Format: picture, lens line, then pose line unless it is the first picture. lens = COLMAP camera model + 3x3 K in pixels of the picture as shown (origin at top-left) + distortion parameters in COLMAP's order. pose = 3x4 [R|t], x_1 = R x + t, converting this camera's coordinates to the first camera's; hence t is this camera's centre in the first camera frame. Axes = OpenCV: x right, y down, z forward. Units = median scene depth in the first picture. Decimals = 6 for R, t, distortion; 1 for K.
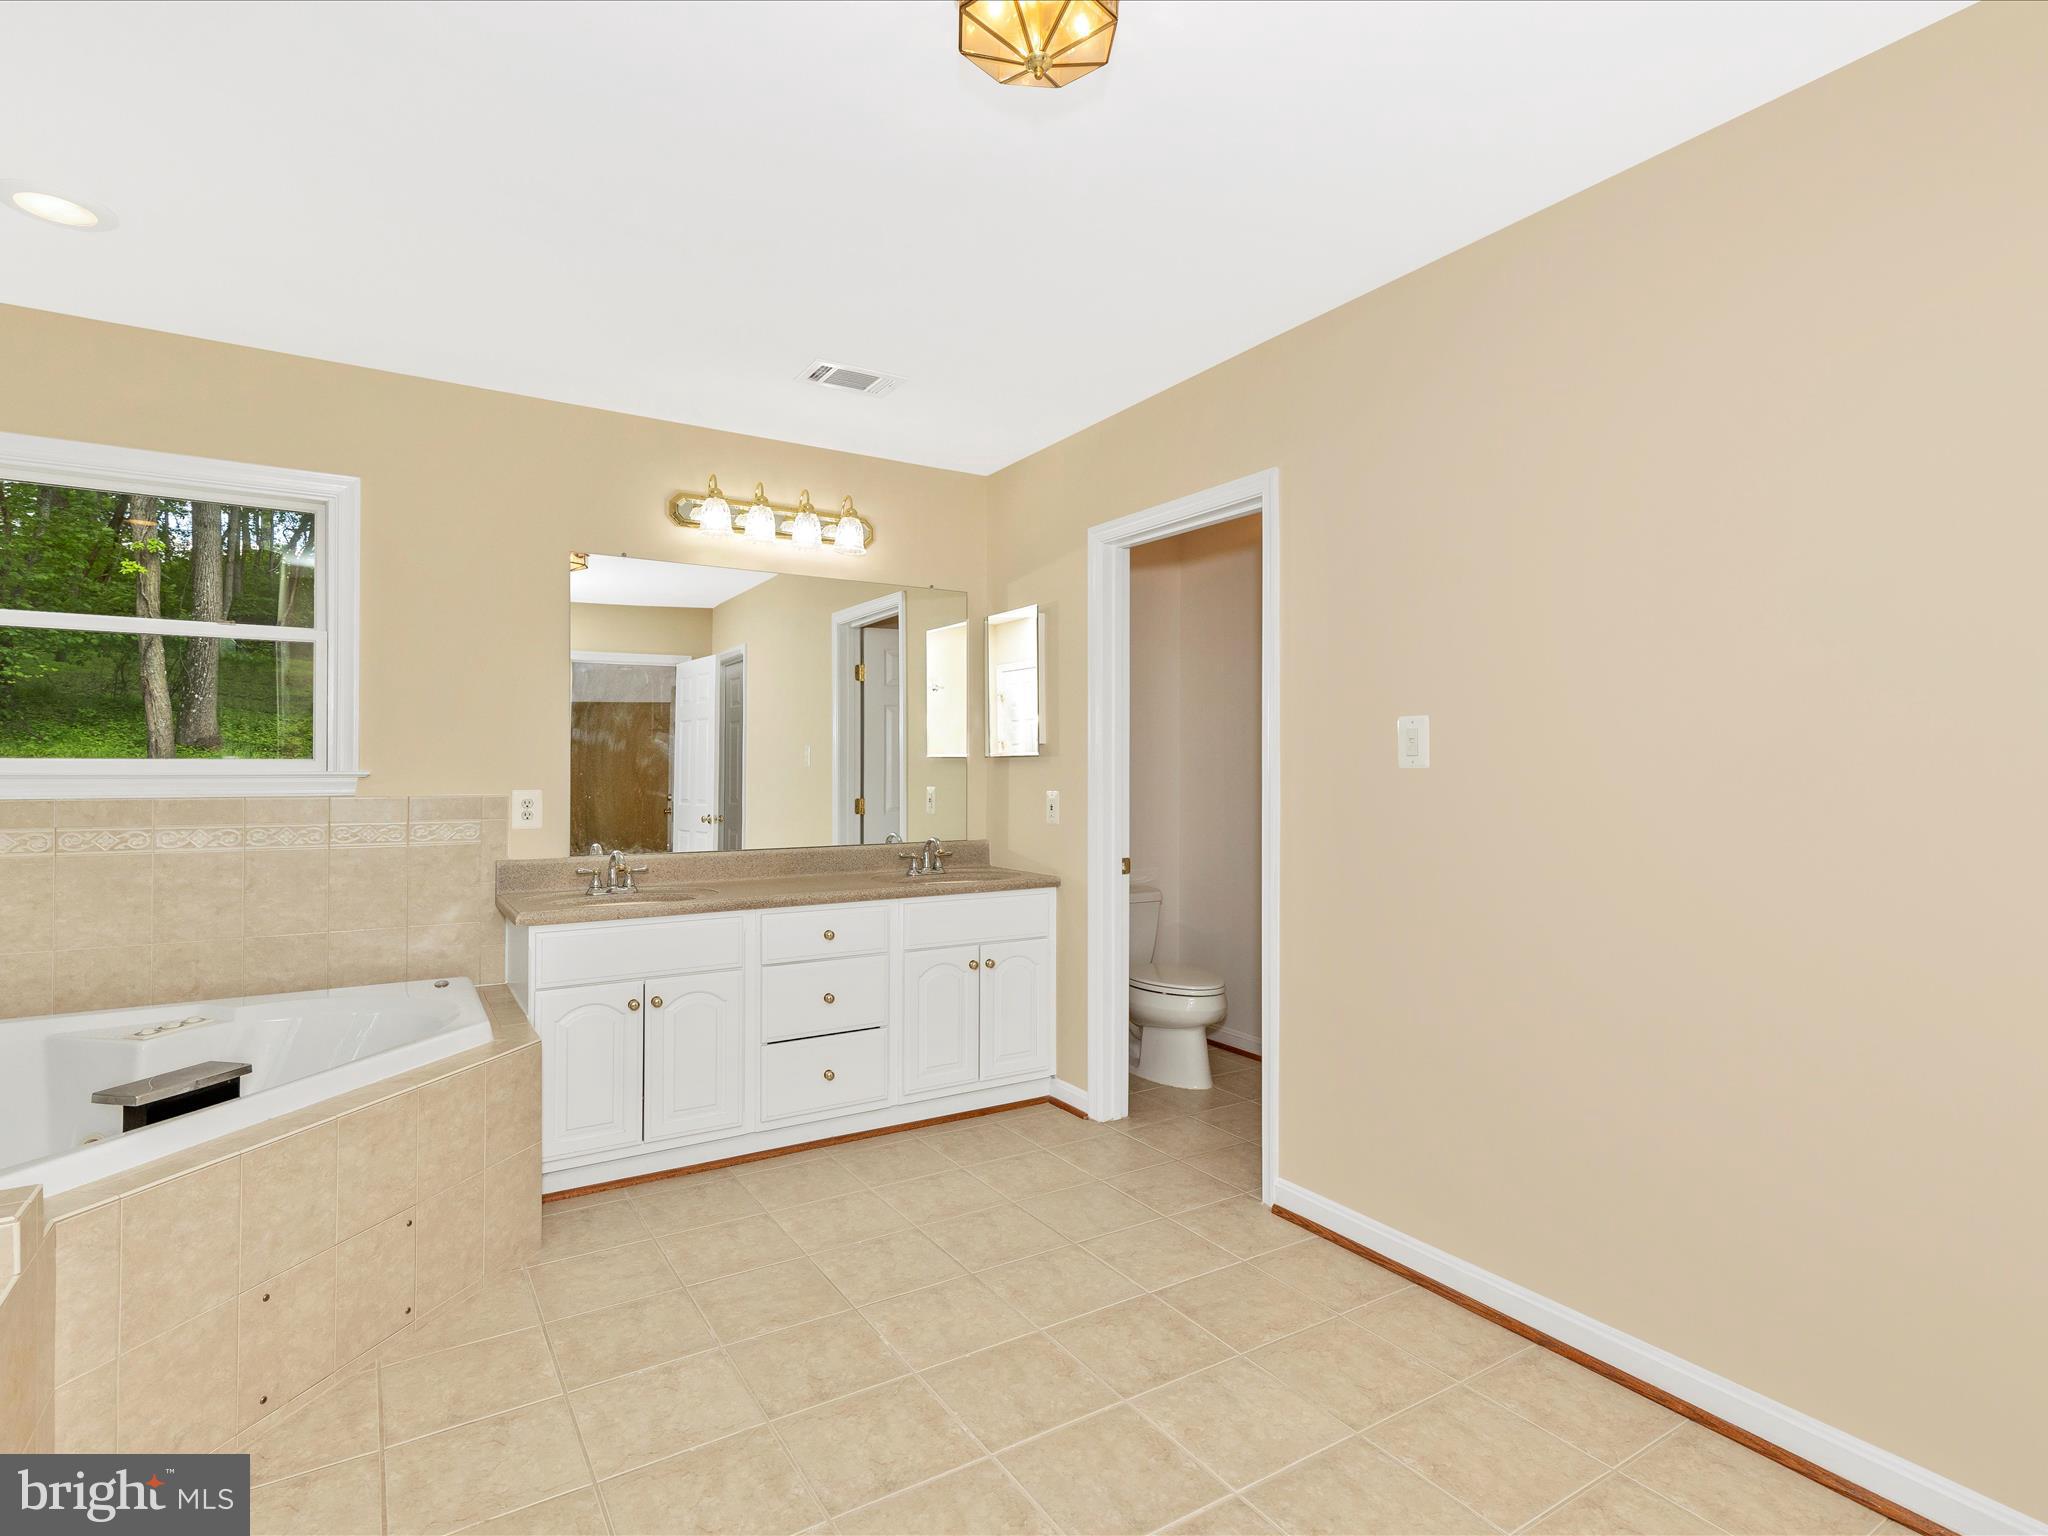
lens RADIAL K [[1061.5, 0, 1029.8], [0, 1061.5, 772.0], [0, 0, 1]] dist [0.018126, 0.000361]
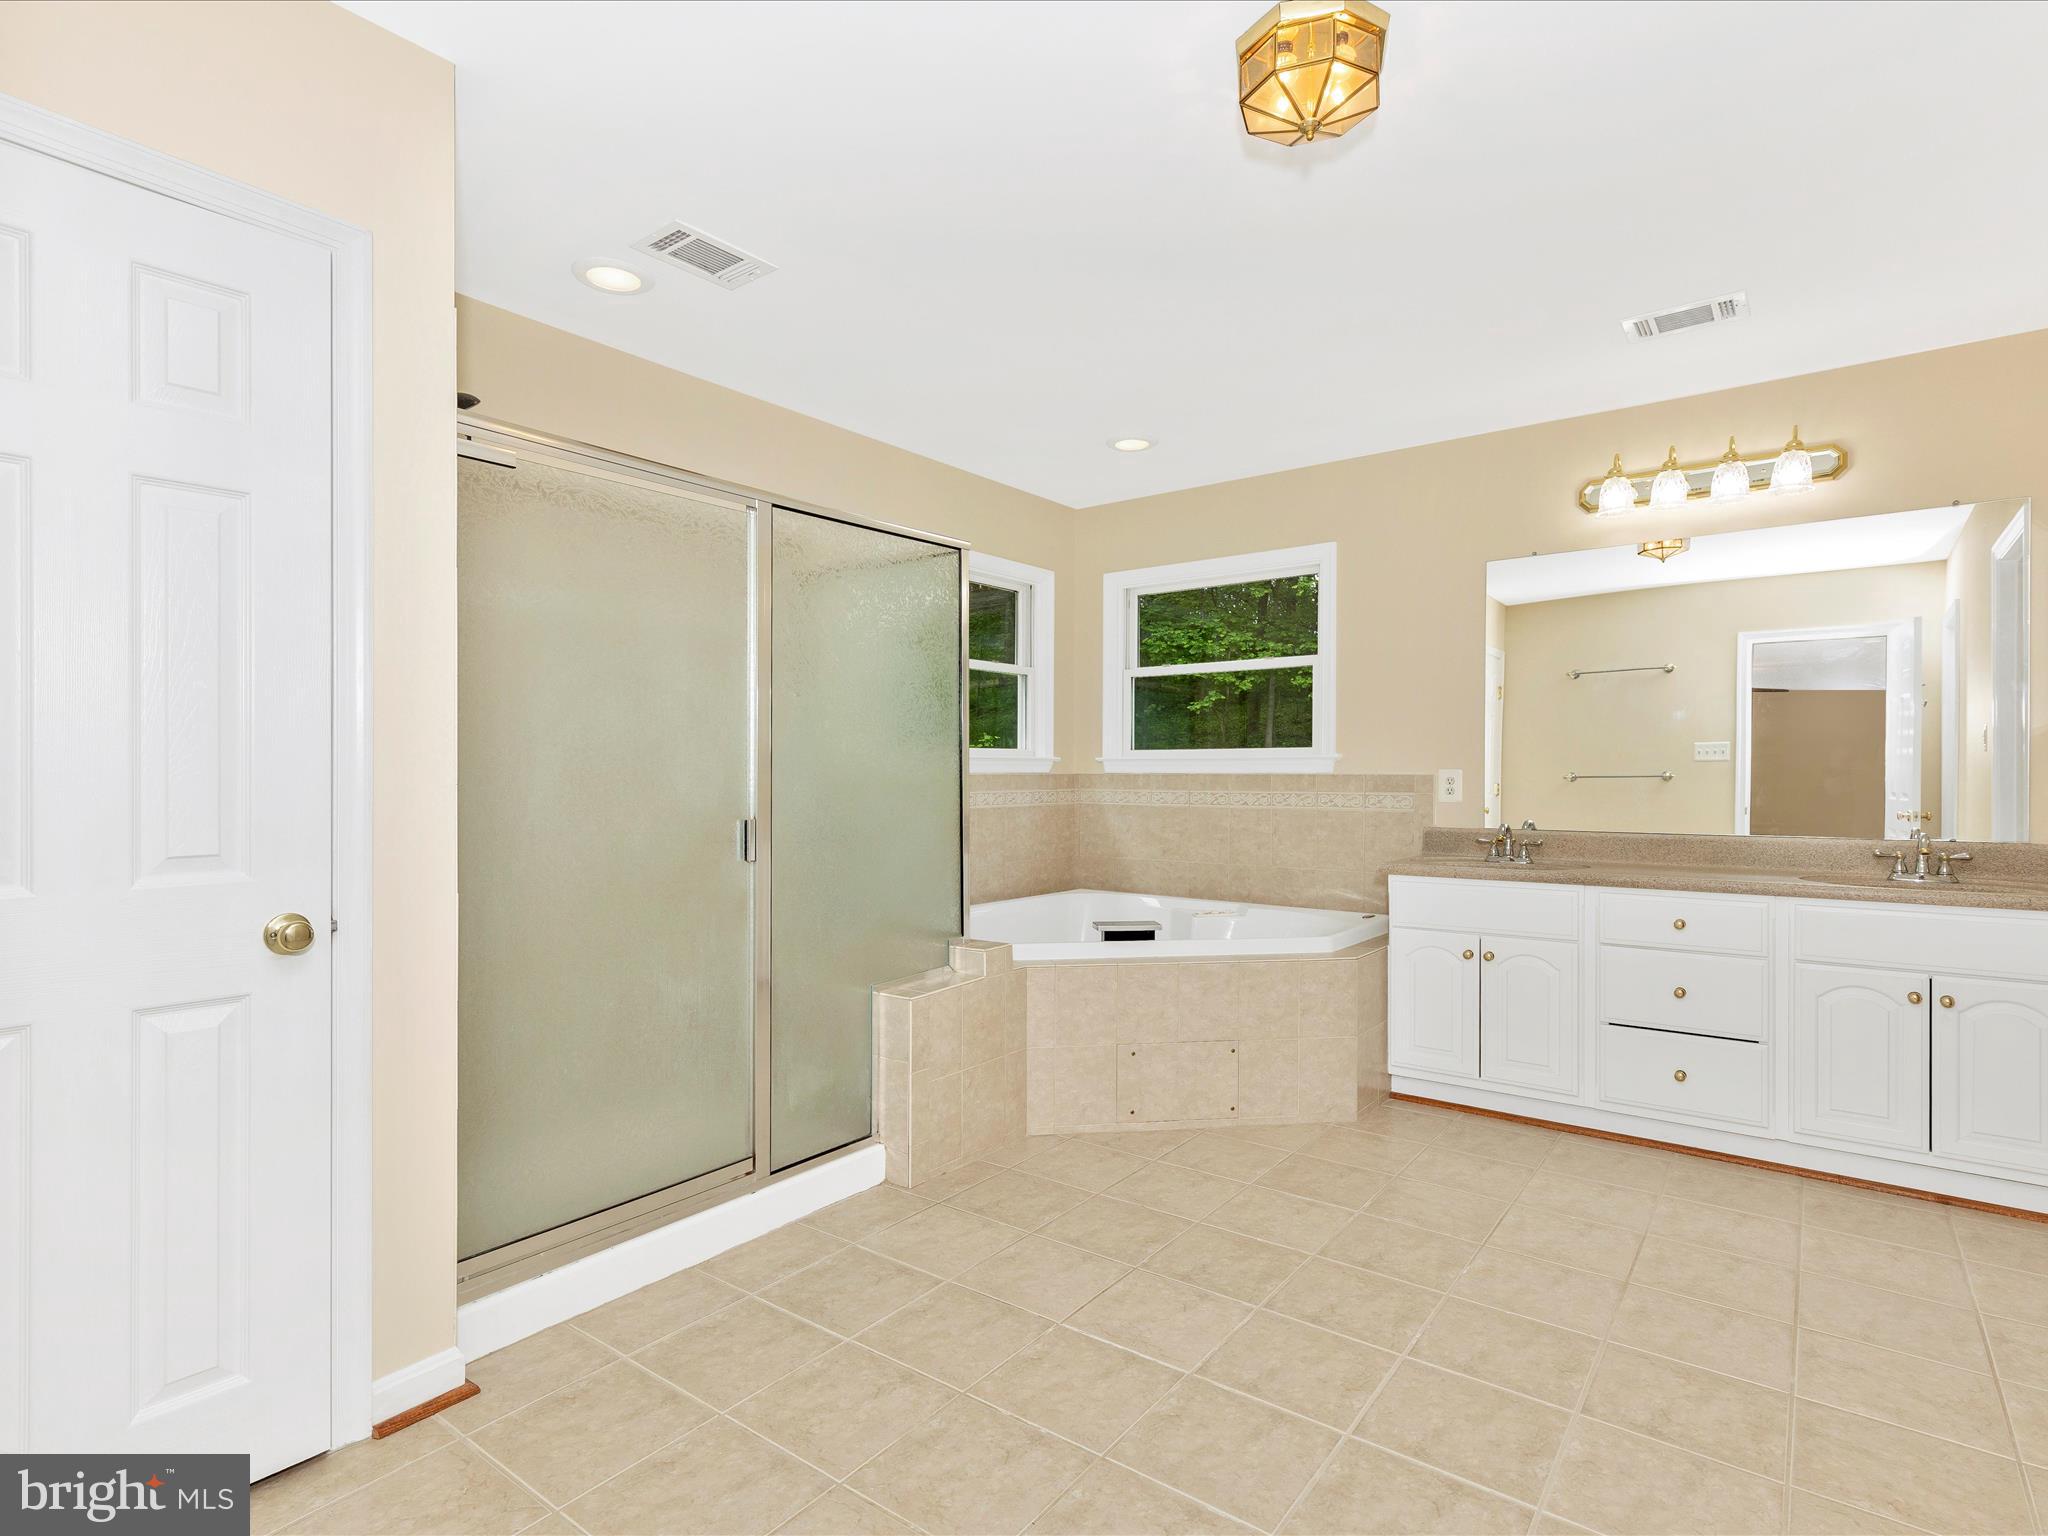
lens RADIAL K [[1061.5, 0, 1030.1], [0, 1061.5, 770.8], [0, 0, 1]] dist [0.018126, 0.000361]
pose [[0.347050, -0.005457, -0.937831, 0.524646], [-0.001479, 0.999979, -0.006366, 0.028929], [0.937845, 0.003596, 0.347035, 0.158061]]
